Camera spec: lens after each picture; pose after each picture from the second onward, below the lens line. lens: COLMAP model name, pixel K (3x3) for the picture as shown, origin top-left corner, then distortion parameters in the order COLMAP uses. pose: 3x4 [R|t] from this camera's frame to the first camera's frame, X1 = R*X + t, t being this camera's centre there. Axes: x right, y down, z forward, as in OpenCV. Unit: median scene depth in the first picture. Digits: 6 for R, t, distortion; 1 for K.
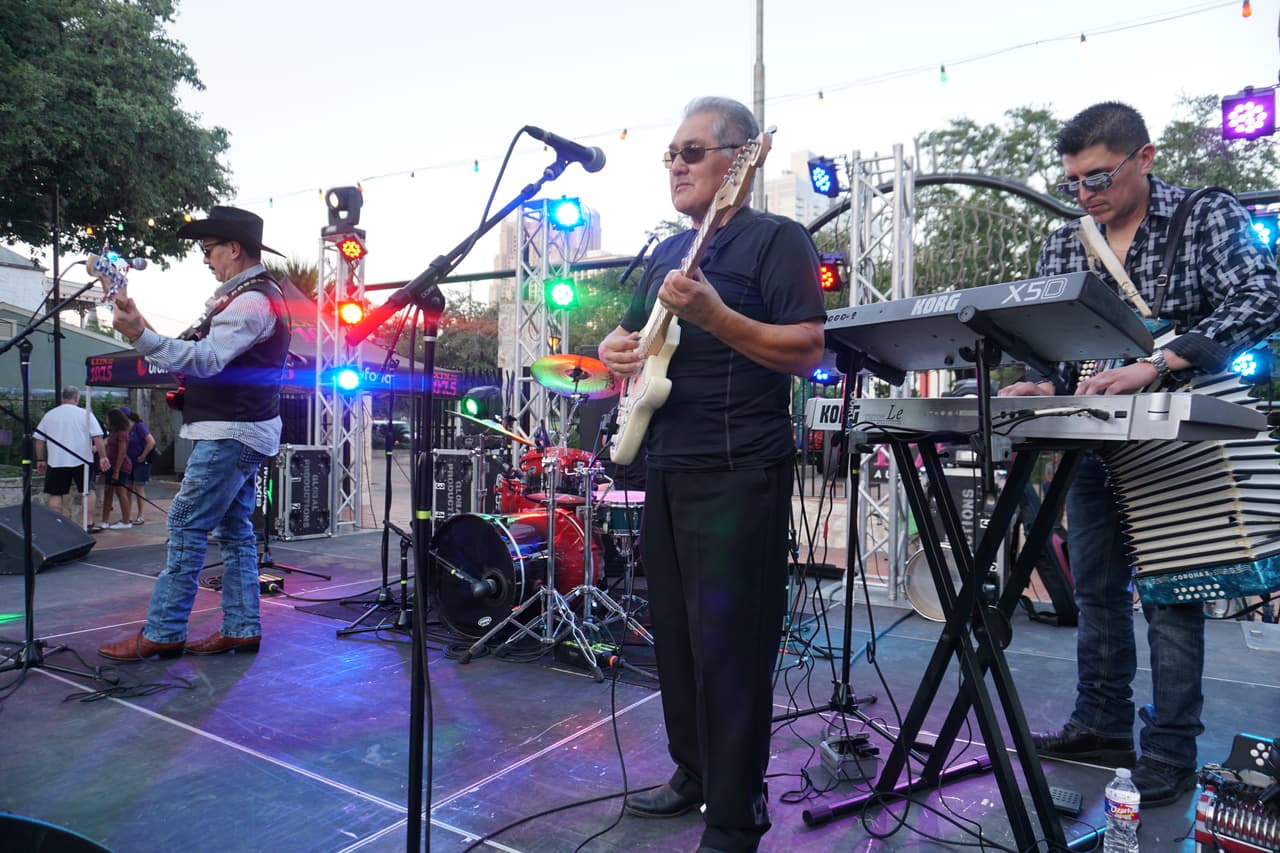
lens RADIAL K [[861.6, 0, 633.4], [0, 861.6, 428.3], [0, 0, 1]] dist [-0.039815, 0.030513]
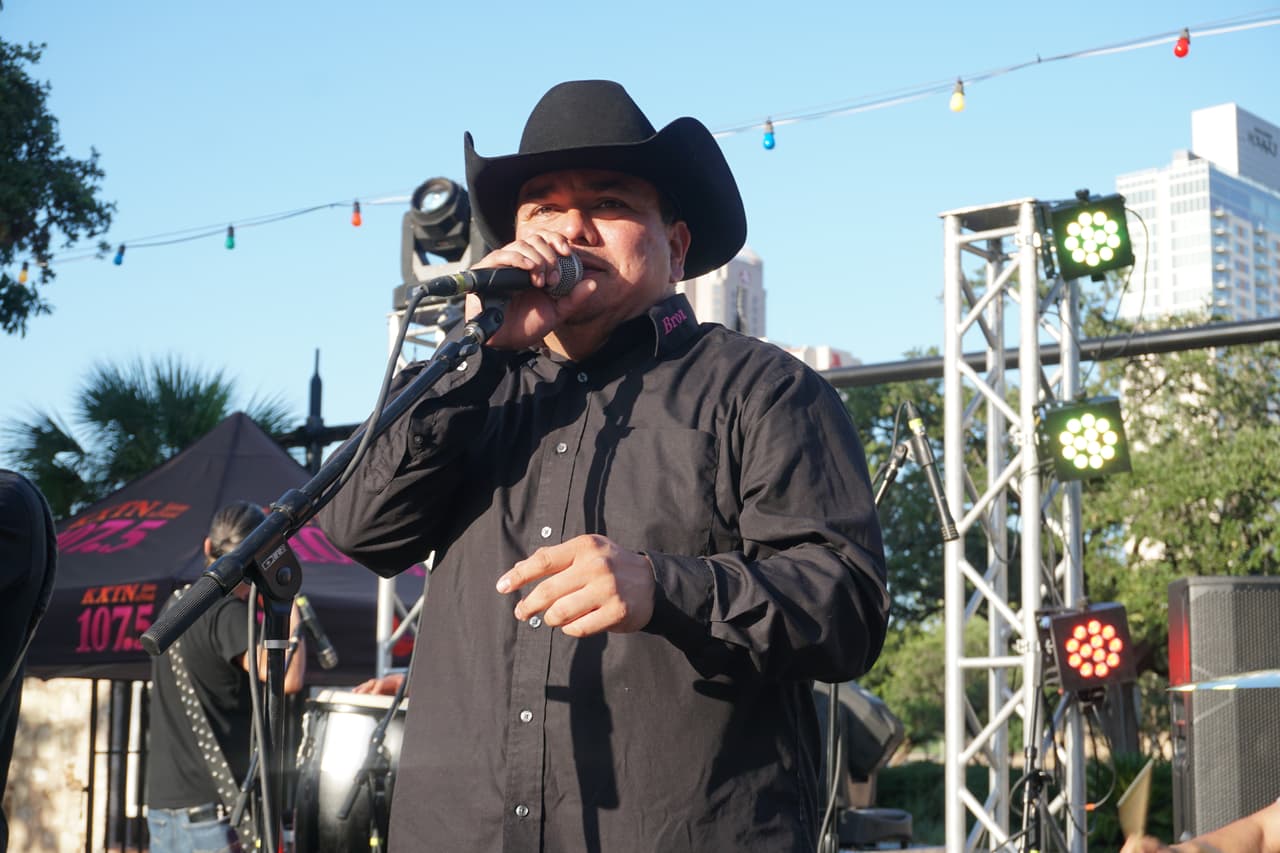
lens RADIAL K [[1950.7, 0, 619.9], [0, 1950.7, 430.9], [0, 0, 1]] dist [0.002306, 0.132872]
pose [[0.994537, -0.014874, -0.103315, -0.242760], [-0.001588, 0.987525, -0.157452, -0.027975], [0.104369, 0.156756, 0.982107, 0.146555]]
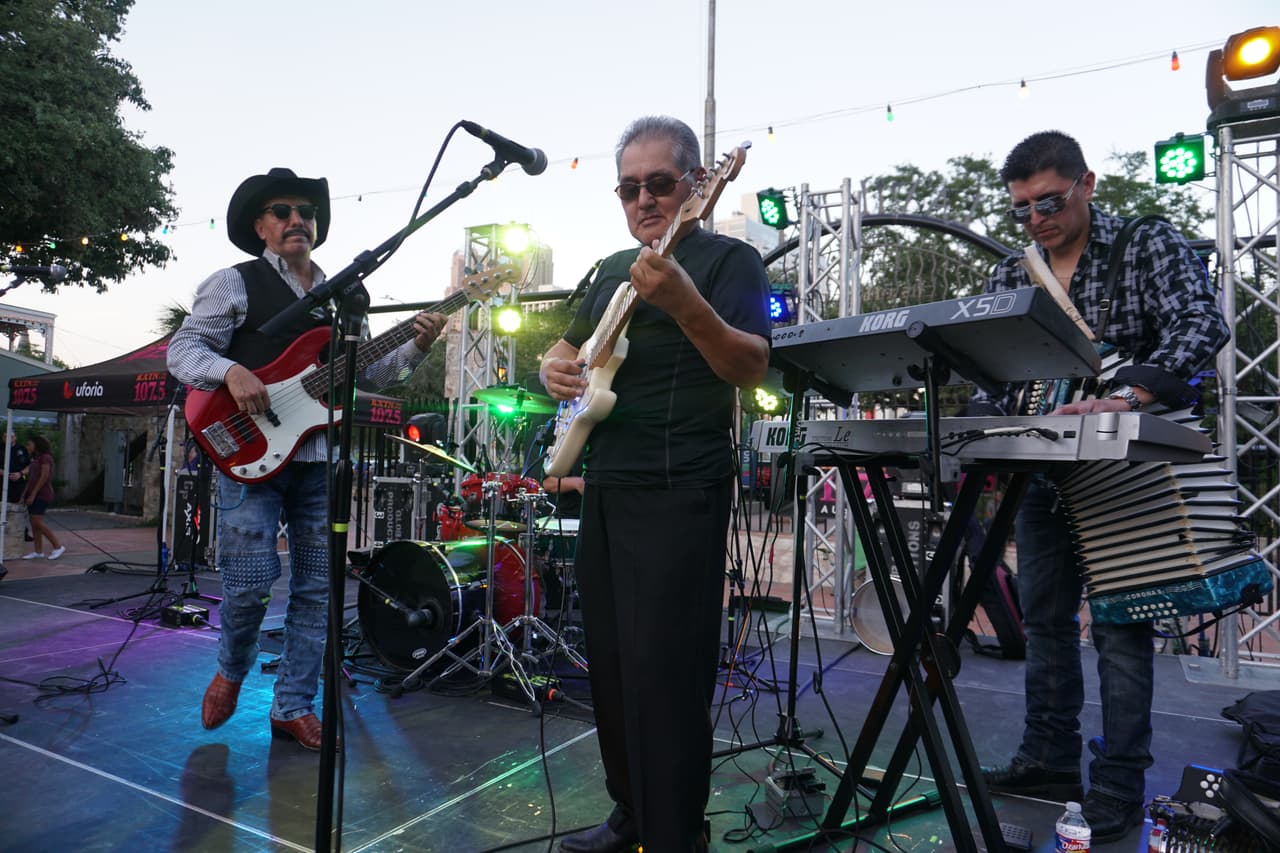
lens RADIAL K [[861.6, 0, 633.4], [0, 861.6, 428.3], [0, 0, 1]] dist [-0.039815, 0.030513]
pose [[0.998195, 0.014969, 0.058166, 0.004396], [-0.012548, 0.999049, -0.041767, 0.008133], [-0.058736, 0.040962, 0.997433, 0.016447]]
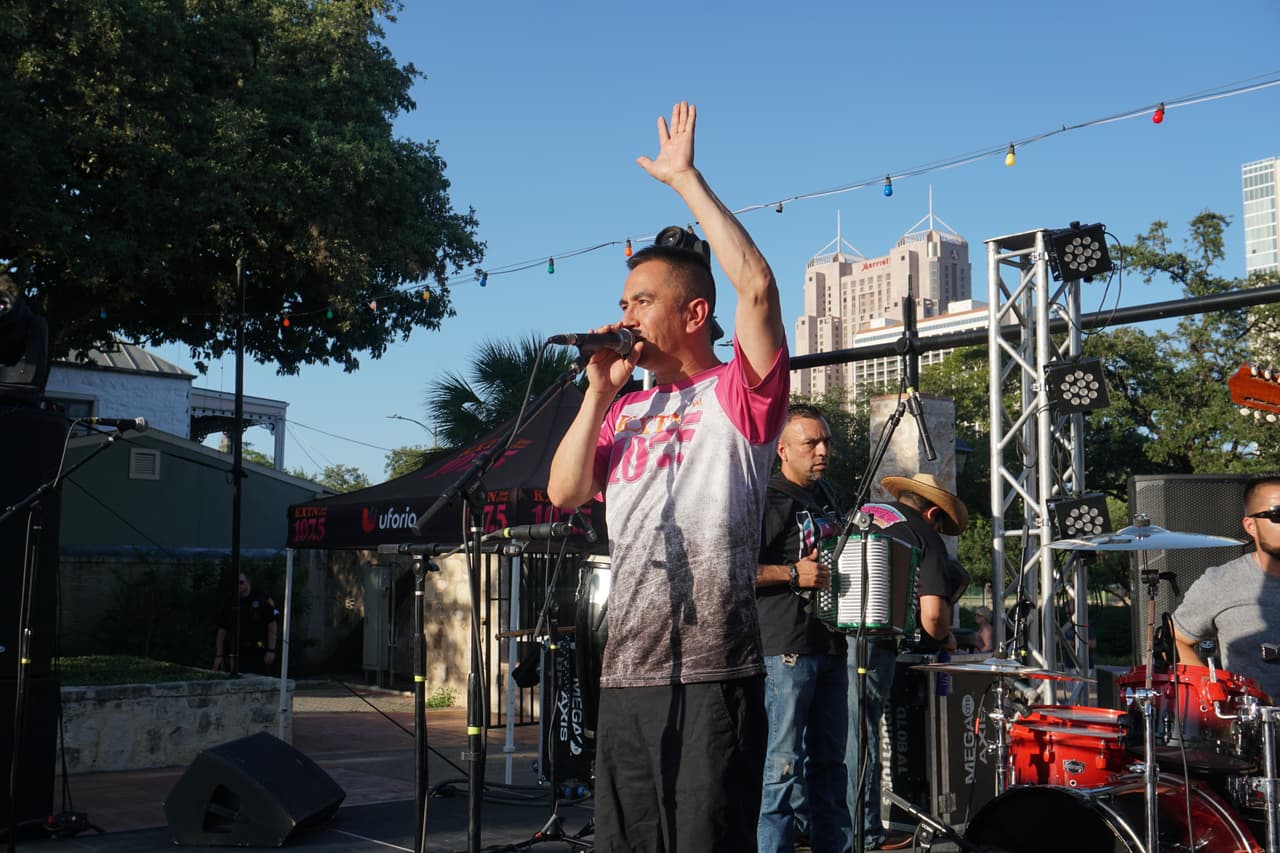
lens RADIAL K [[1389.3, 0, 617.8], [0, 1389.3, 427.6], [0, 0, 1]] dist [0.004966, 0.015345]
pose [[0.959213, -0.037292, -0.280213, -0.145568], [0.003760, 0.992855, -0.119265, -0.020998], [0.282659, 0.113347, 0.952500, 0.012826]]
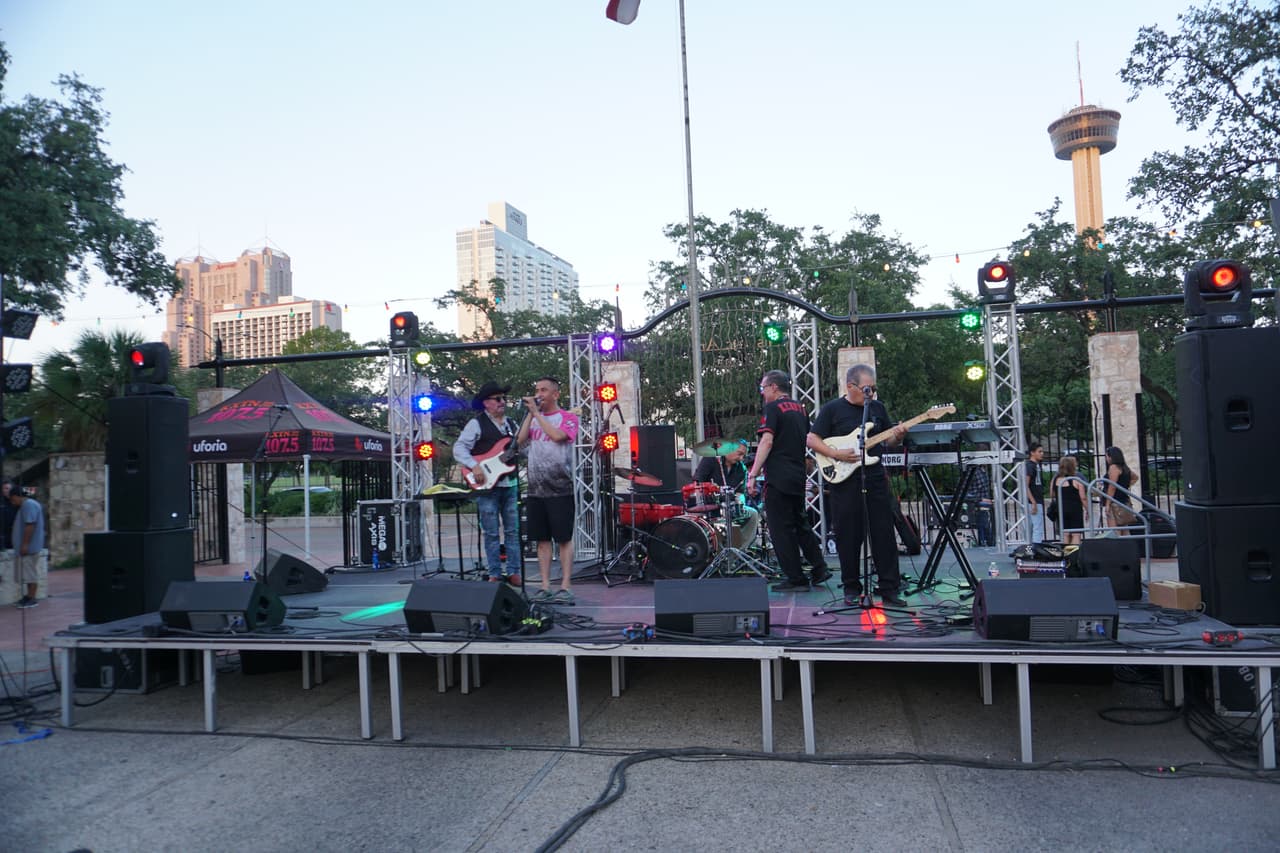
lens RADIAL K [[883.9, 0, 627.2], [0, 883.9, 426.3], [0, 0, 1]] dist [-0.040800, 0.039801]
pose [[0.938928, -0.034371, 0.342392, -0.749979], [0.052682, 0.997627, -0.044322, -0.021731], [-0.340056, 0.059653, 0.938511, -0.688330]]
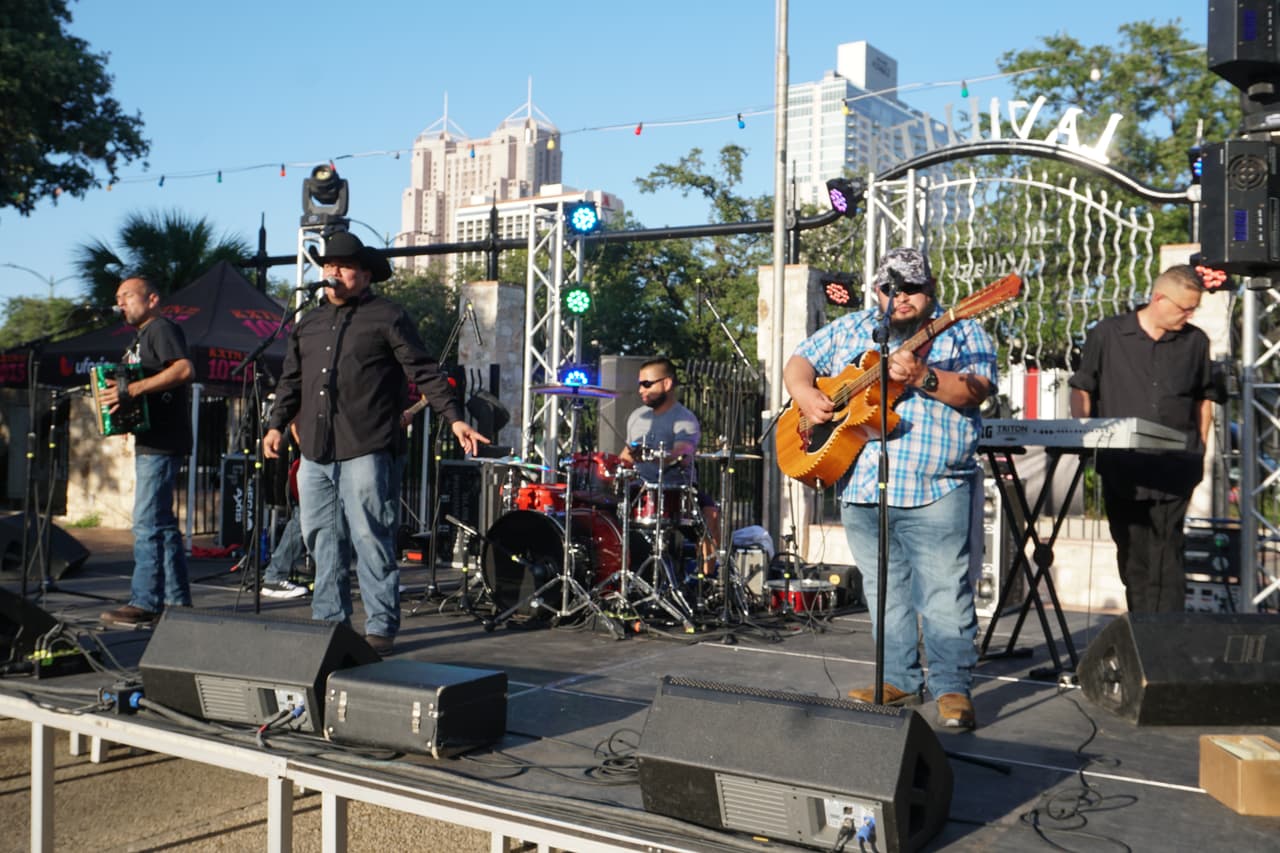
lens RADIAL K [[1292.0, 0, 627.6], [0, 1292.0, 425.0], [0, 0, 1]] dist [-0.010065, 0.027021]
pose [[0.999788, 0.009578, 0.018217, -0.062789], [-0.009262, 0.999807, -0.017325, 0.011222], [-0.018379, 0.017153, 0.999684, -0.559470]]
